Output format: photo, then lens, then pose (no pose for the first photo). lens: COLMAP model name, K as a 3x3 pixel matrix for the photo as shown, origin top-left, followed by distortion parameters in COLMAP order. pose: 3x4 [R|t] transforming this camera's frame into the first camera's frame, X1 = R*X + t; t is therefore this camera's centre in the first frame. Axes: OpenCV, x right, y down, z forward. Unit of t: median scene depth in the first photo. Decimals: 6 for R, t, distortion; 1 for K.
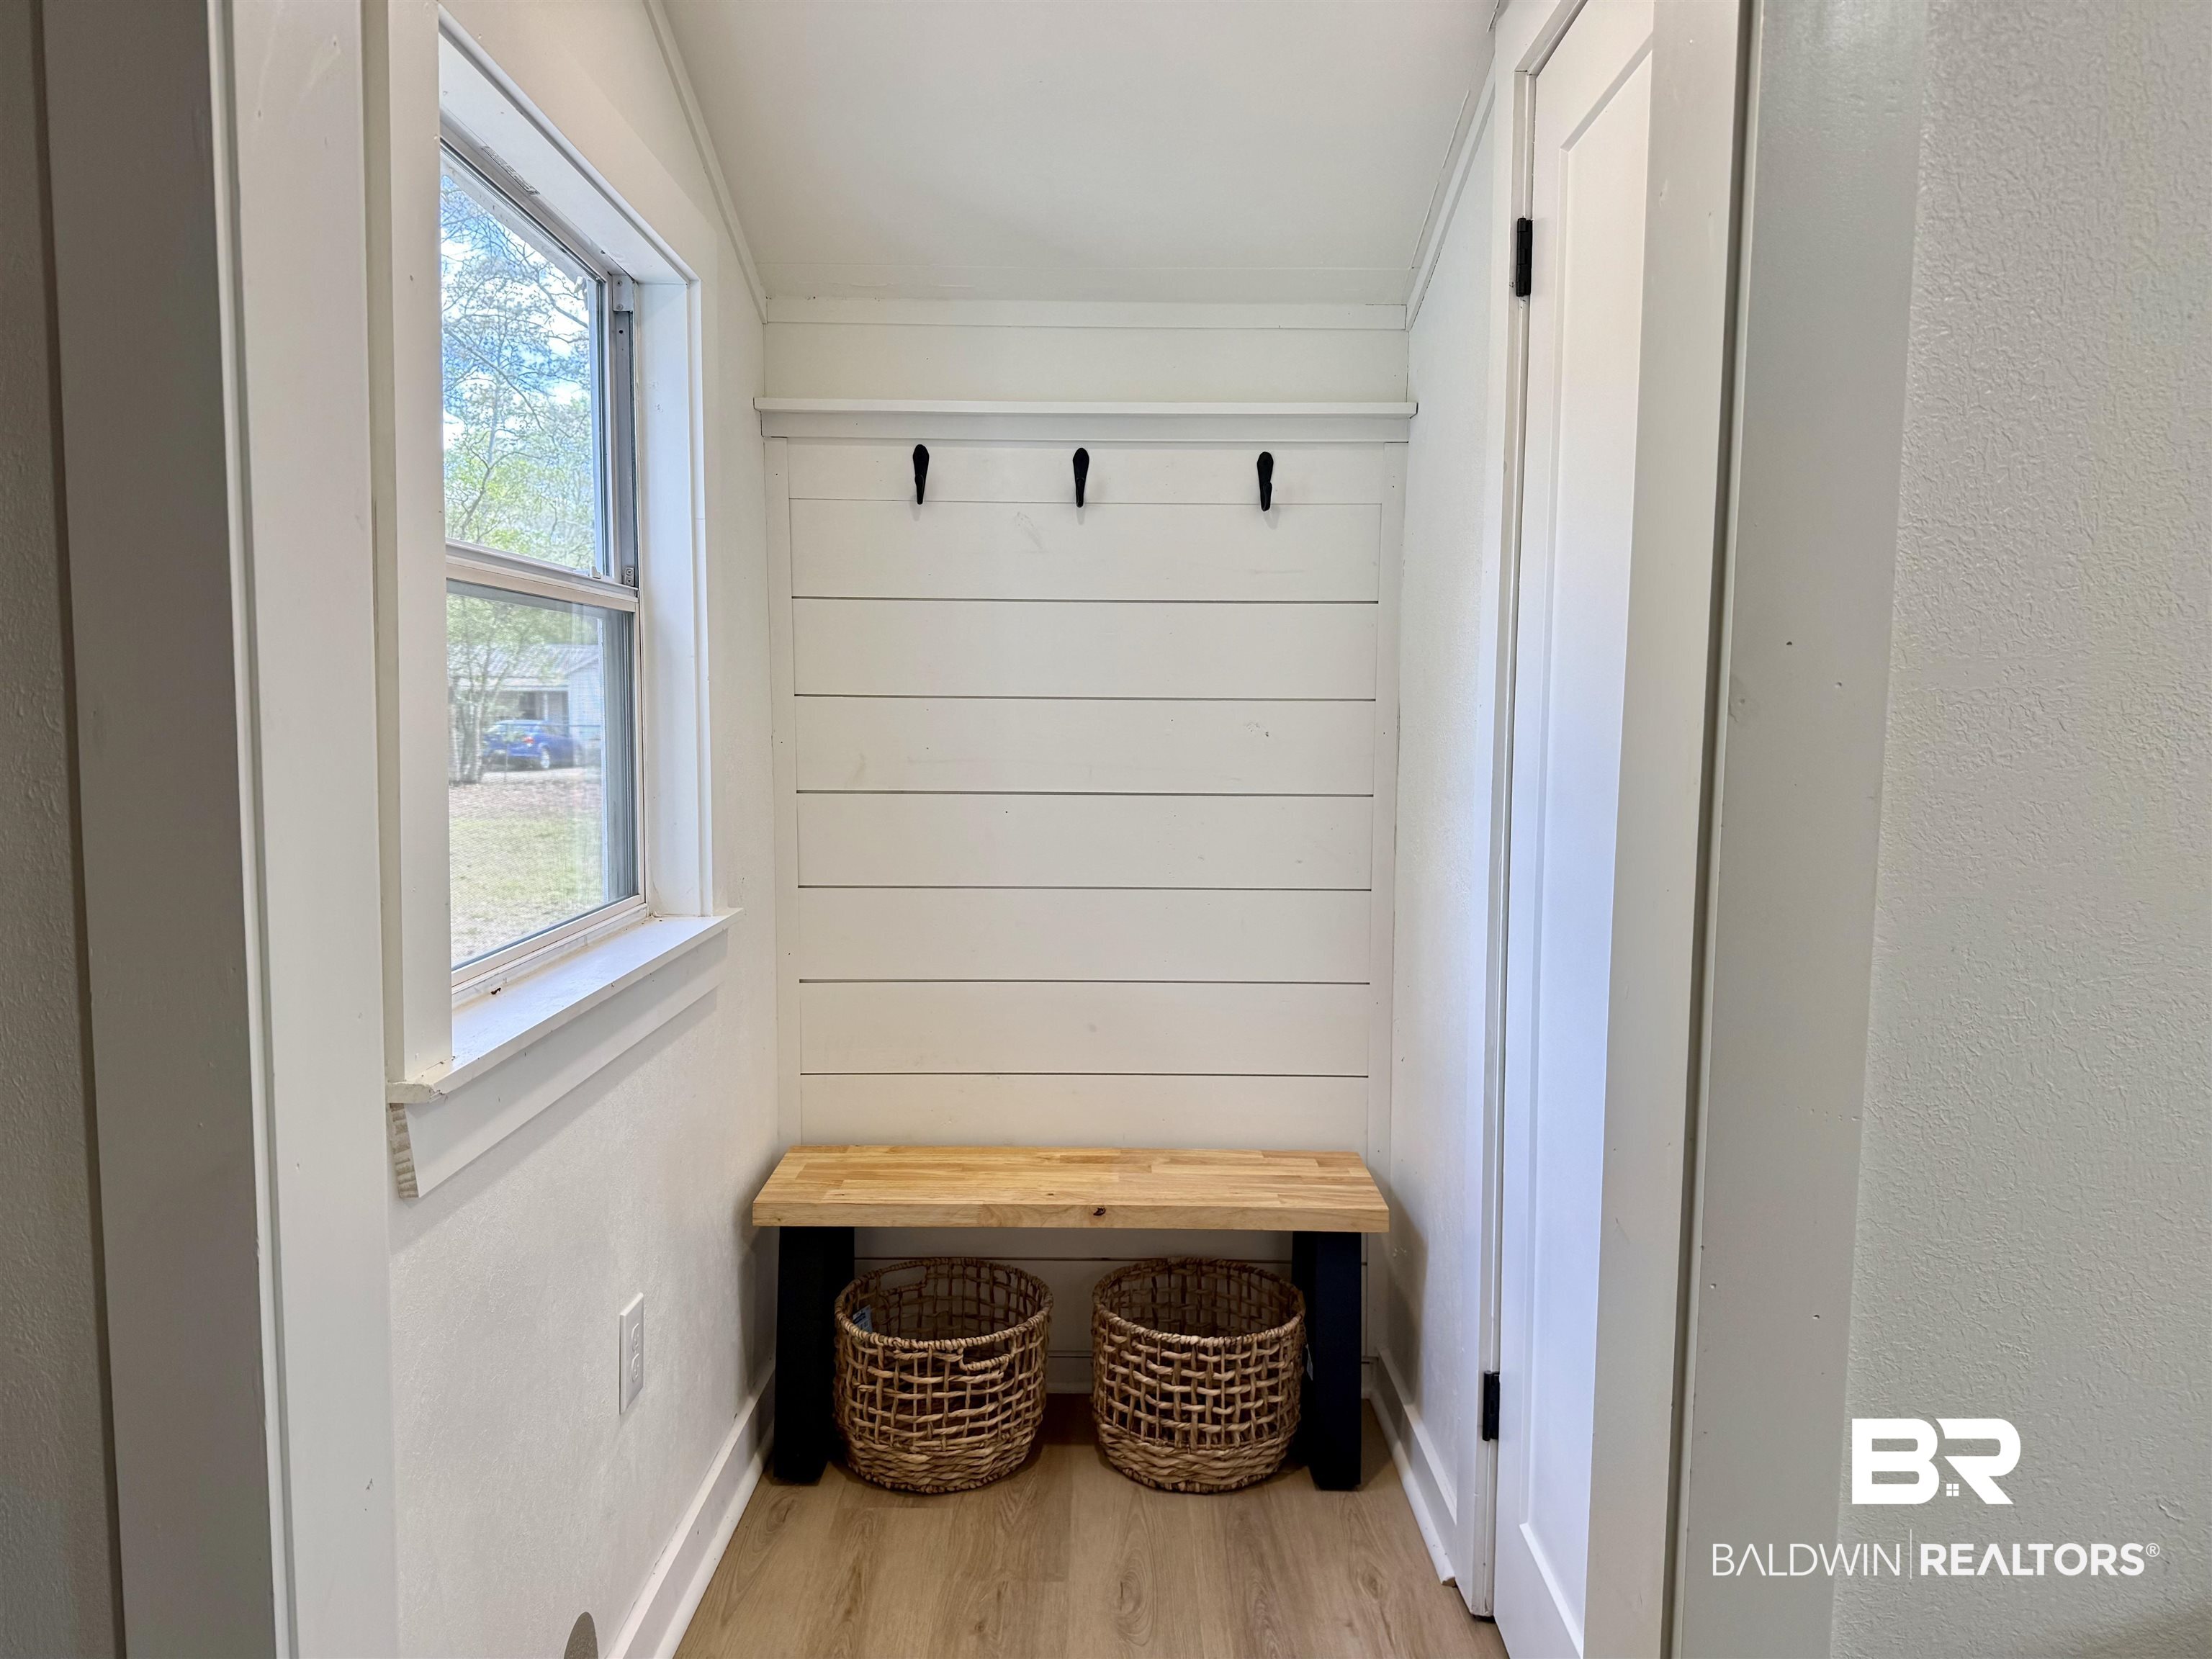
lens RADIAL K [[1588.8, 0, 1110.6], [0, 1588.8, 837.1], [0, 0, 1]] dist [0.113650, -0.195199]
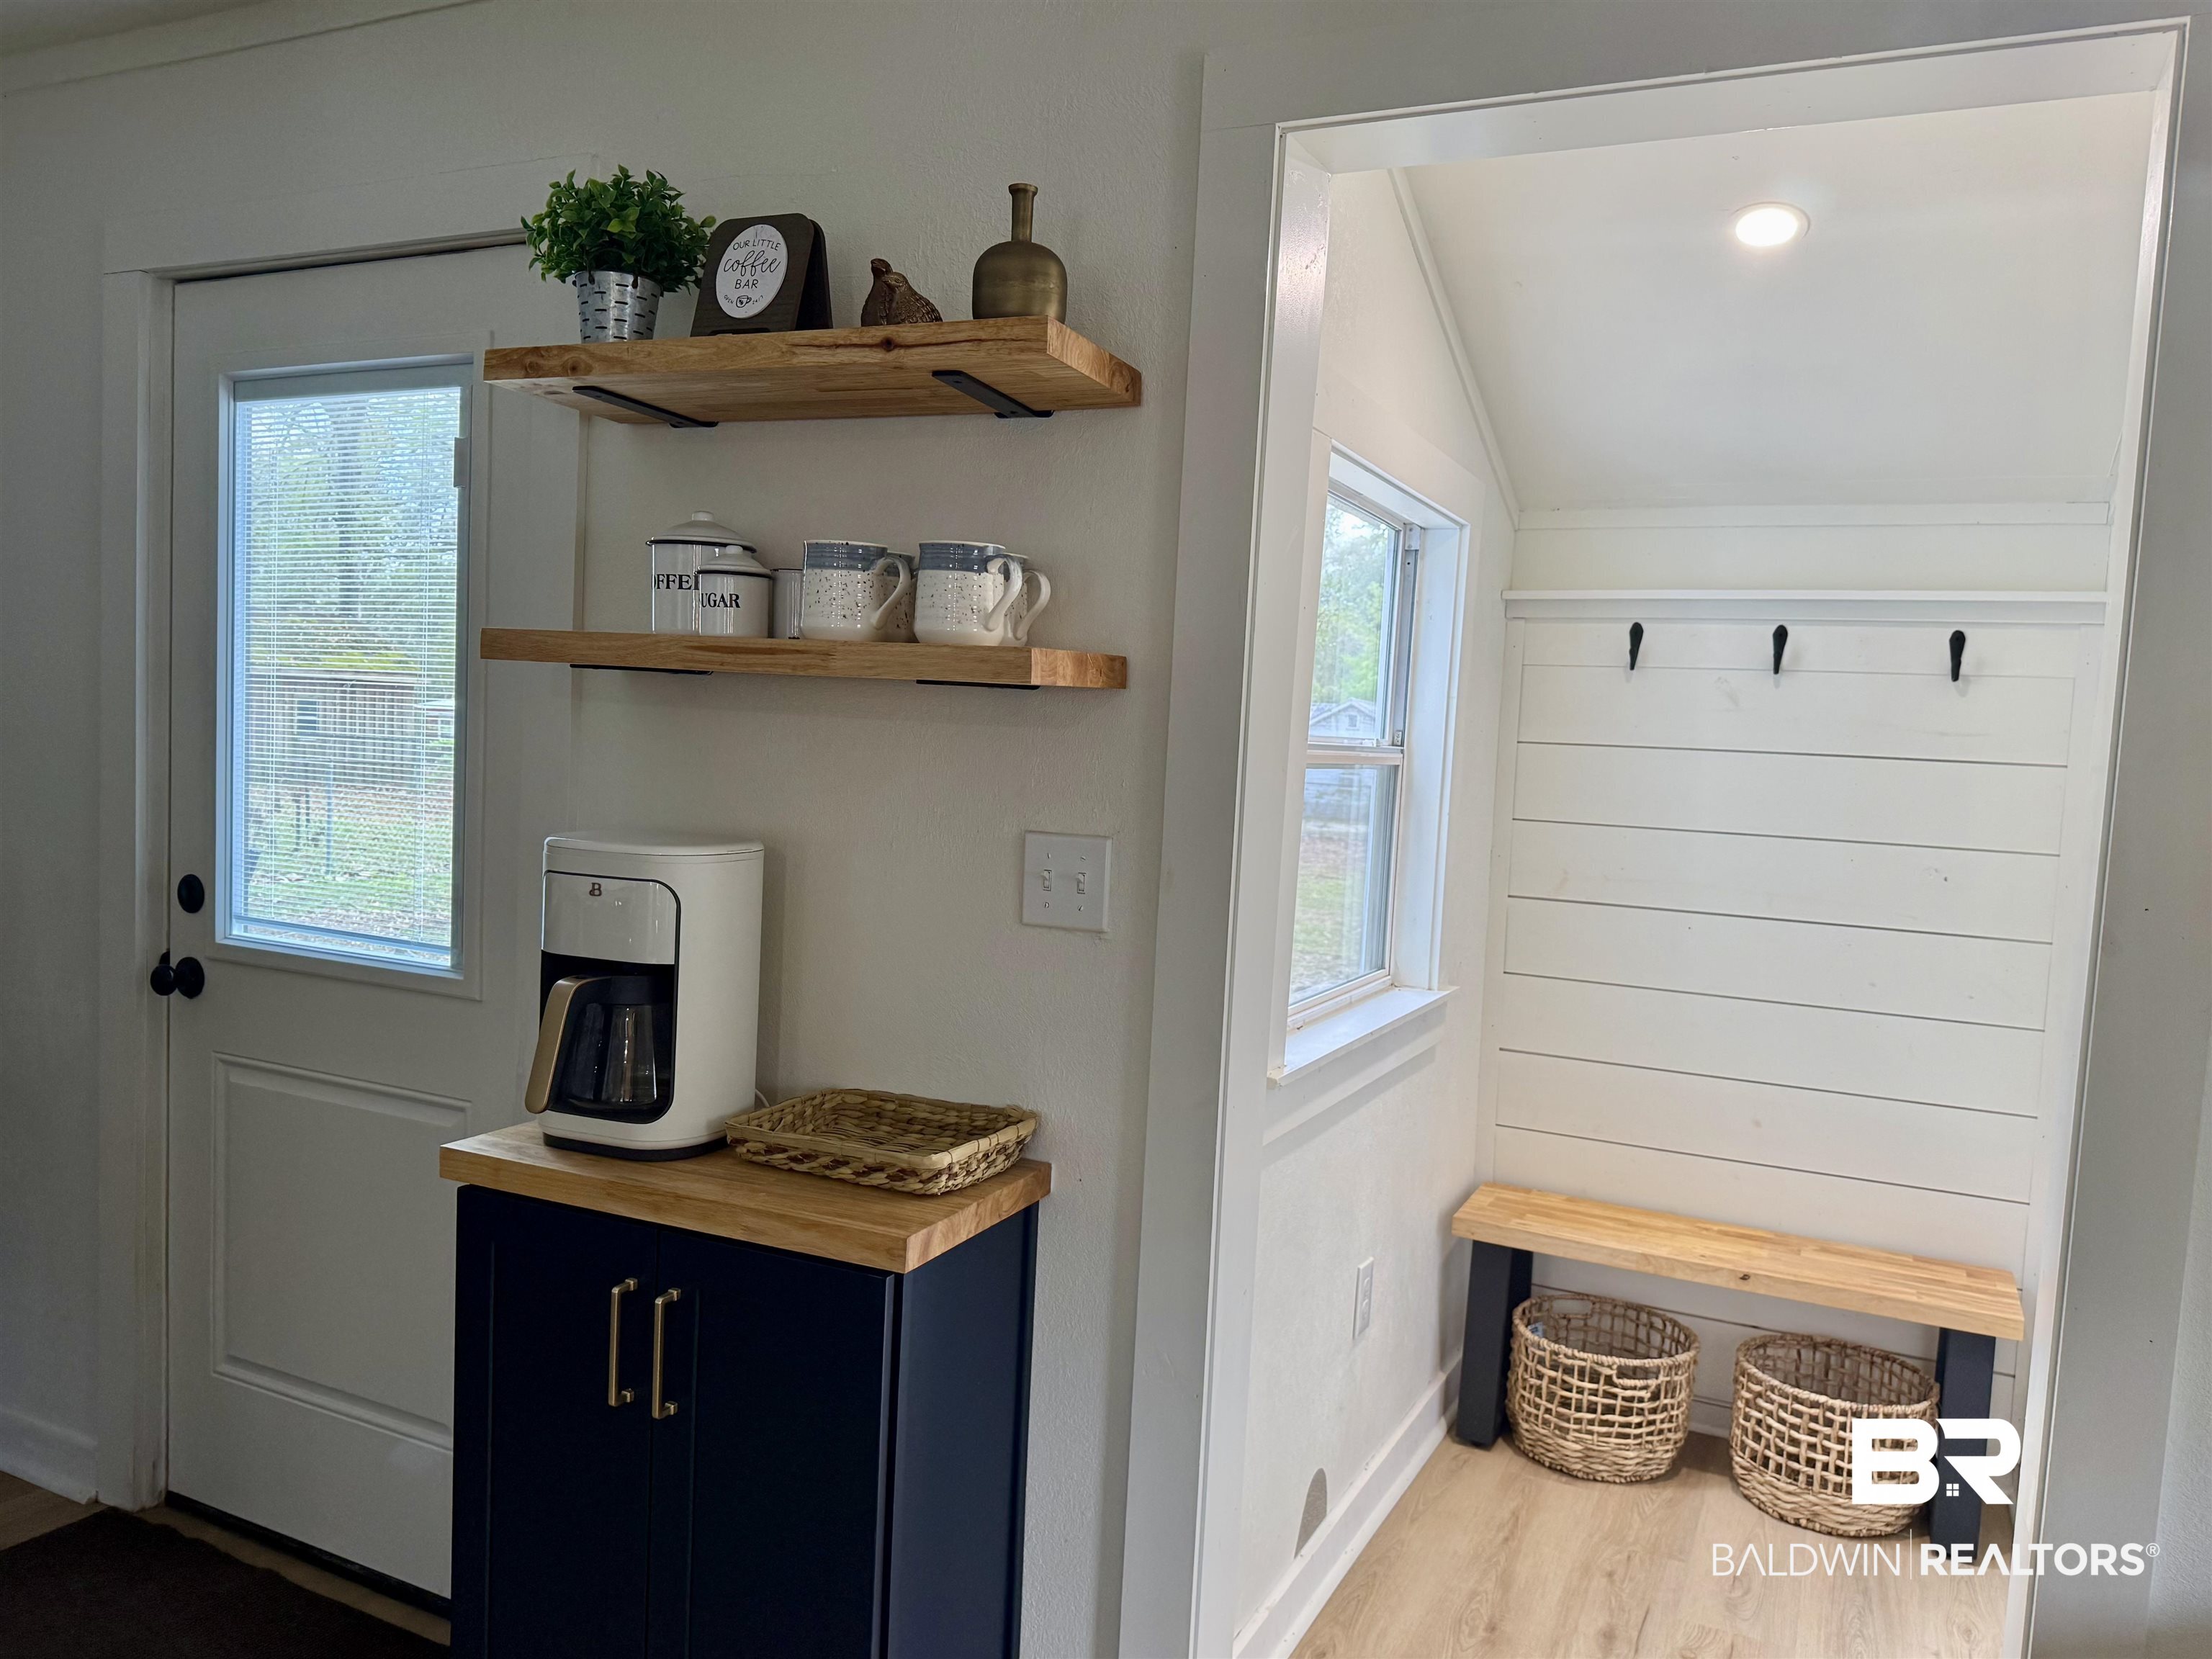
lens RADIAL K [[1588.8, 0, 1110.6], [0, 1588.8, 837.1], [0, 0, 1]] dist [0.113650, -0.195199]
pose [[0.902132, 0.063583, -0.426750, 0.058690], [-0.082692, 0.996226, -0.026375, -0.019064], [0.423463, 0.059082, 0.903985, -0.297765]]
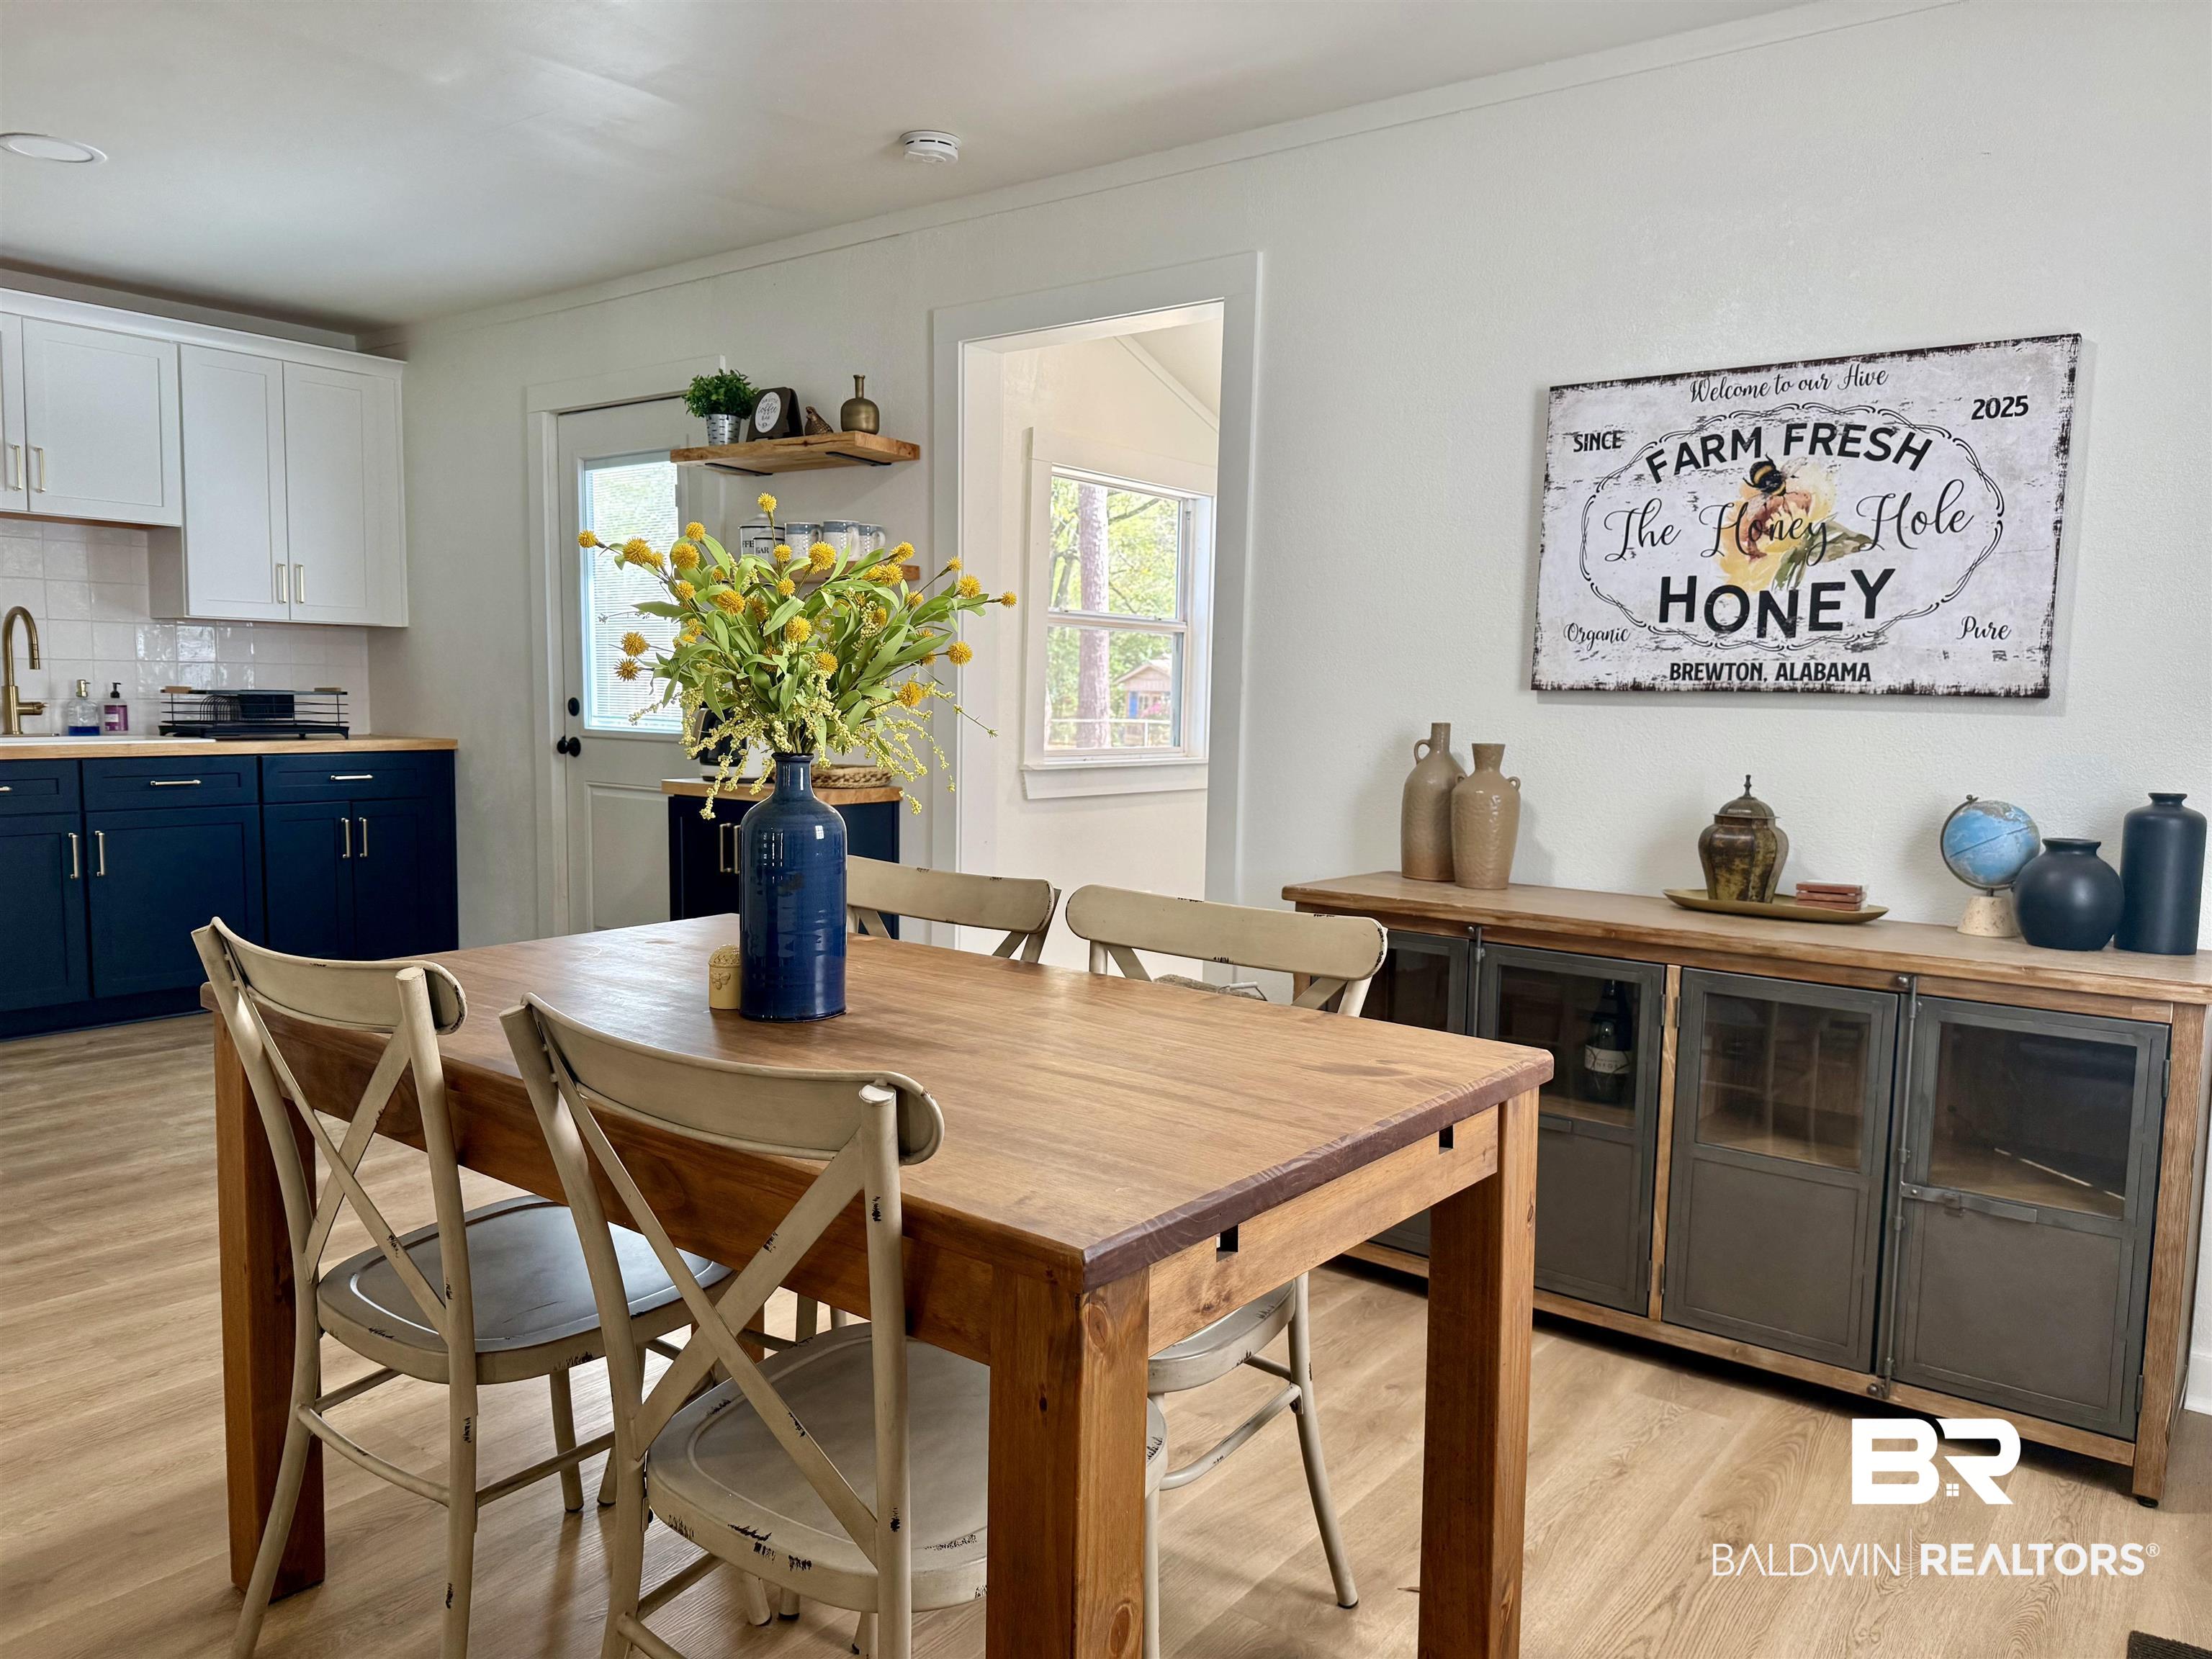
lens RADIAL K [[1588.8, 0, 1110.6], [0, 1588.8, 837.1], [0, 0, 1]] dist [0.113650, -0.195199]
pose [[0.784010, 0.065581, -0.617275, 0.986098], [-0.073977, 0.997188, 0.011985, 0.132461], [0.616325, 0.036267, 0.786656, -0.850109]]
